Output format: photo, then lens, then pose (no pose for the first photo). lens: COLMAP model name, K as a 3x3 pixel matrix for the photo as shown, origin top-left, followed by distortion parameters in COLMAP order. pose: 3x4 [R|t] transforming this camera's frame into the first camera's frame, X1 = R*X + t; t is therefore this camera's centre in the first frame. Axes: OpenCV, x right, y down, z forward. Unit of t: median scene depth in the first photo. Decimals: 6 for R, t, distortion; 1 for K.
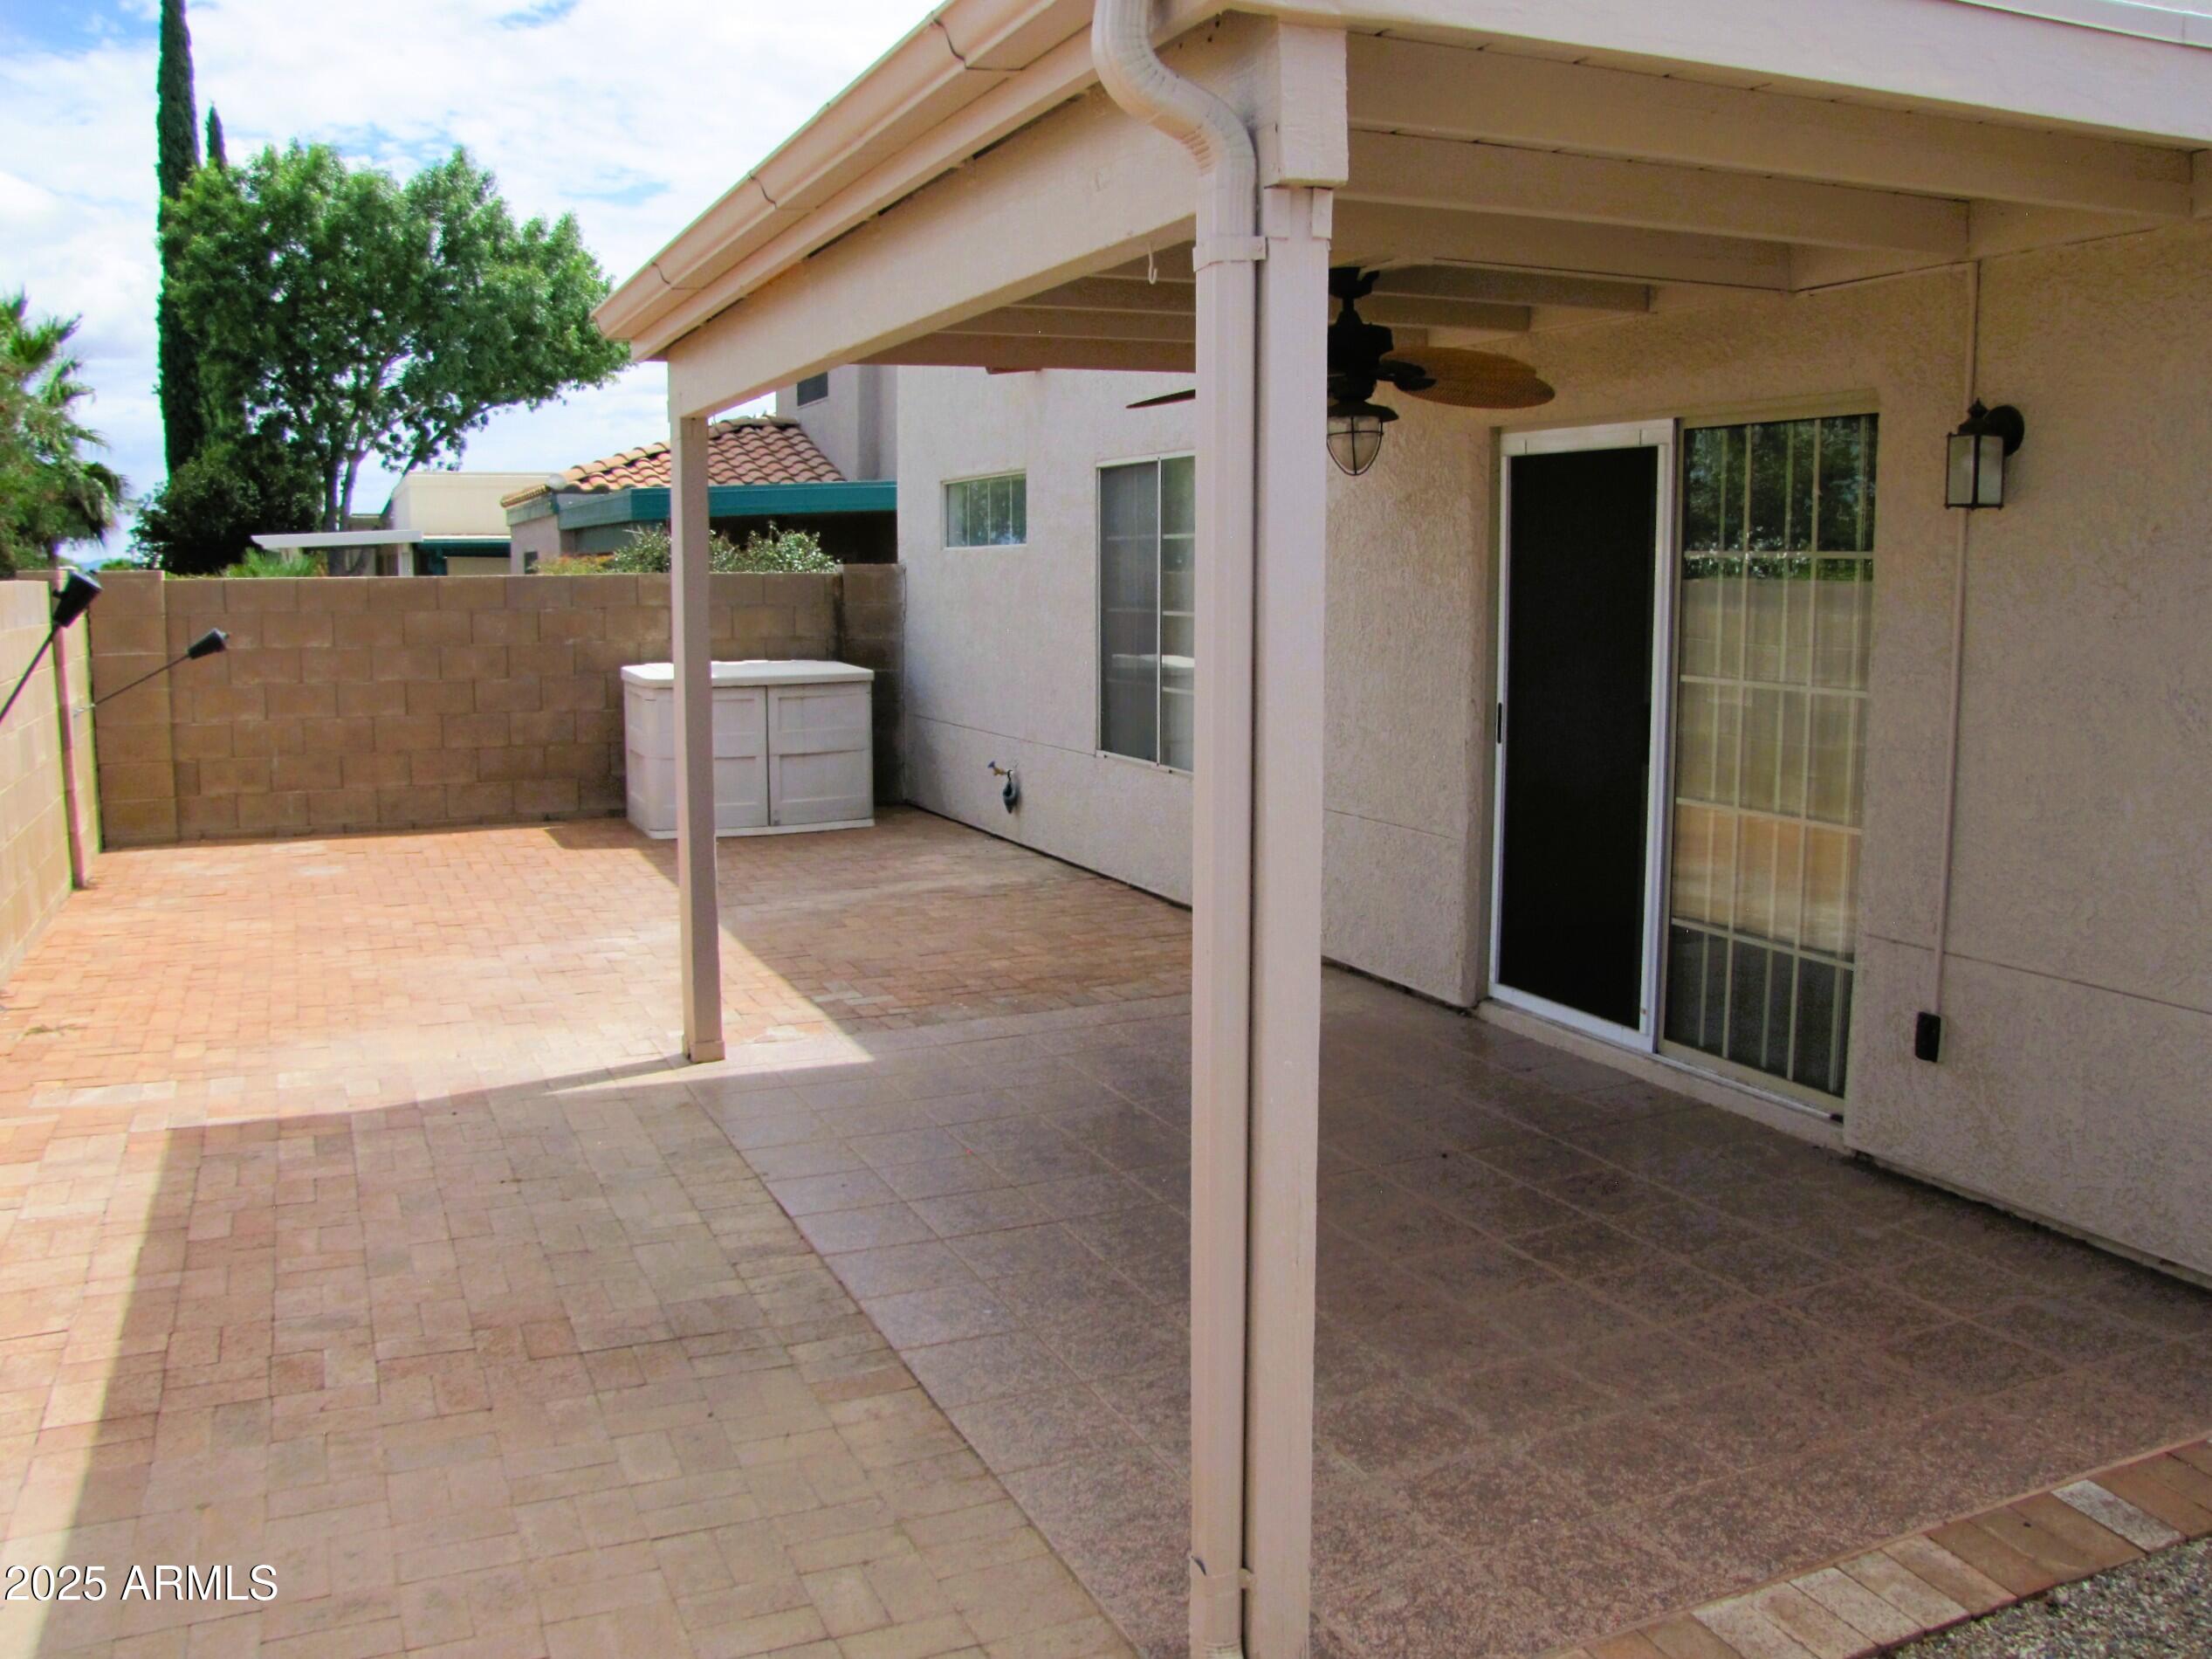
lens RADIAL K [[1910.4, 0, 1087.4], [0, 1910.4, 836.6], [0, 0, 1]] dist [-0.176002, 0.159006]
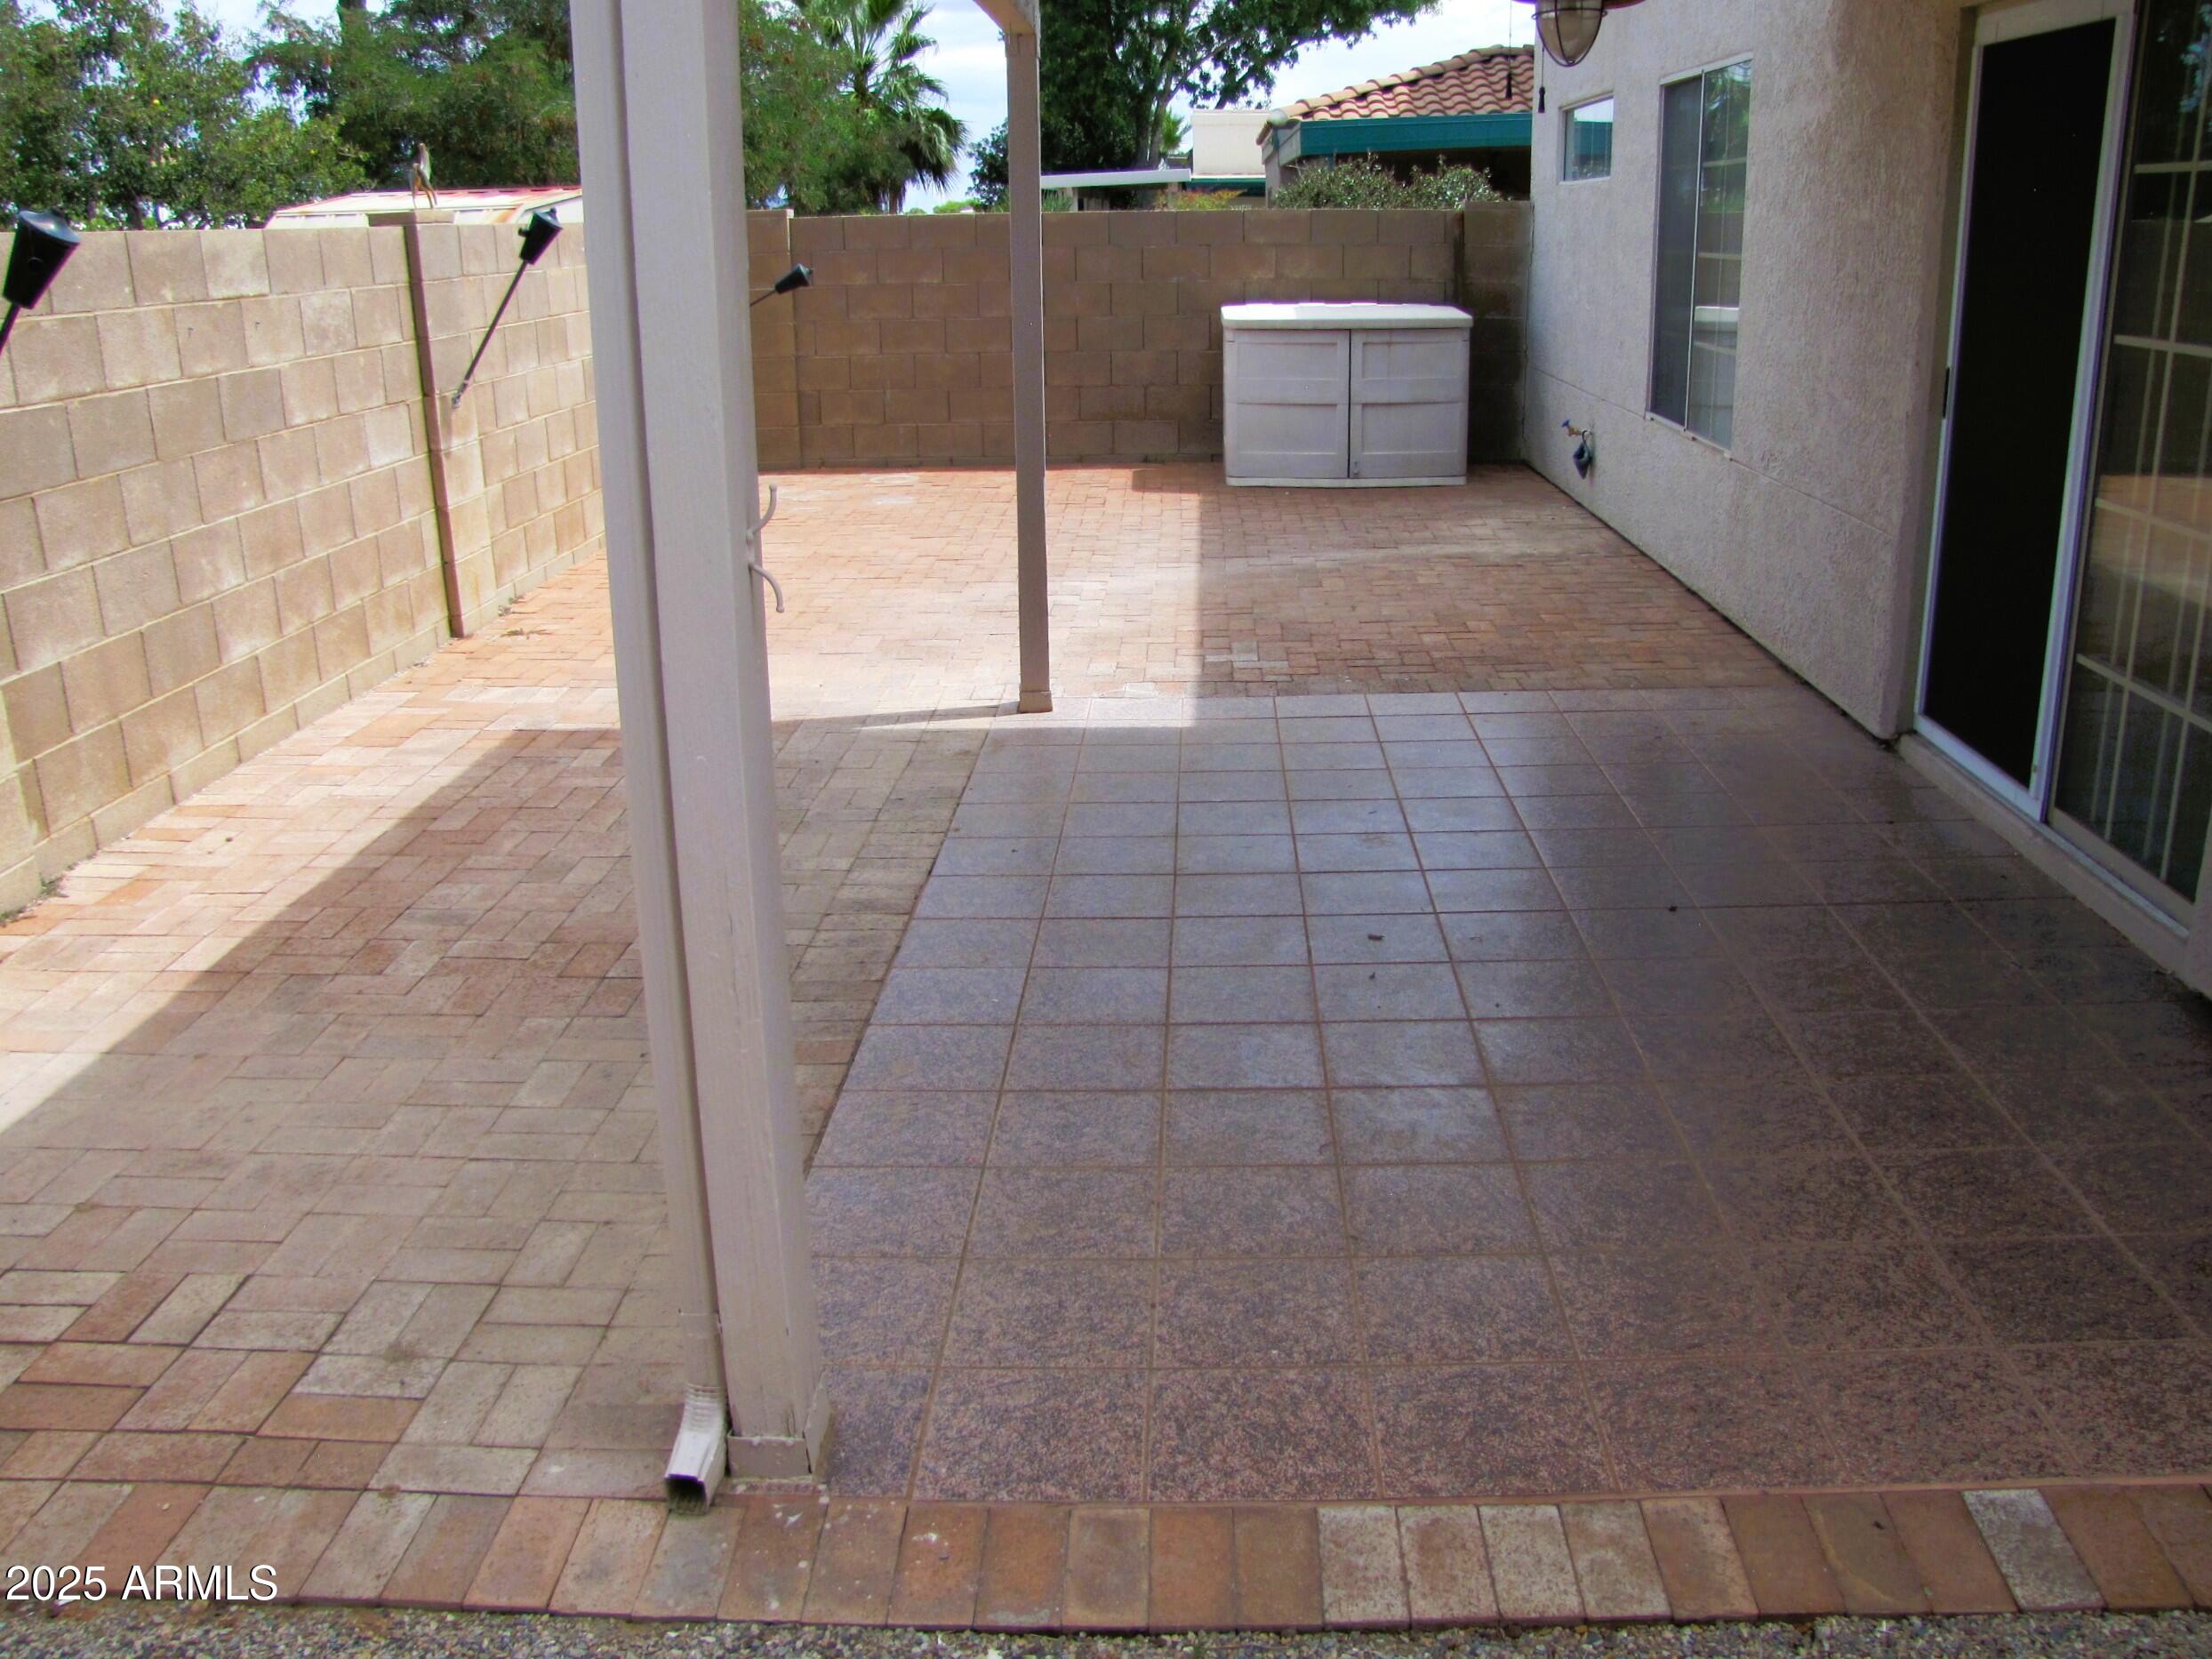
lens RADIAL K [[1910.2, 0, 1116.3], [0, 1910.2, 807.1], [0, 0, 1]] dist [-0.176002, 0.159006]
pose [[0.897132, 0.119046, -0.425419, 0.279287], [-0.046811, 0.983202, 0.176415, -0.009751], [0.439275, -0.138353, 0.887635, 0.139169]]
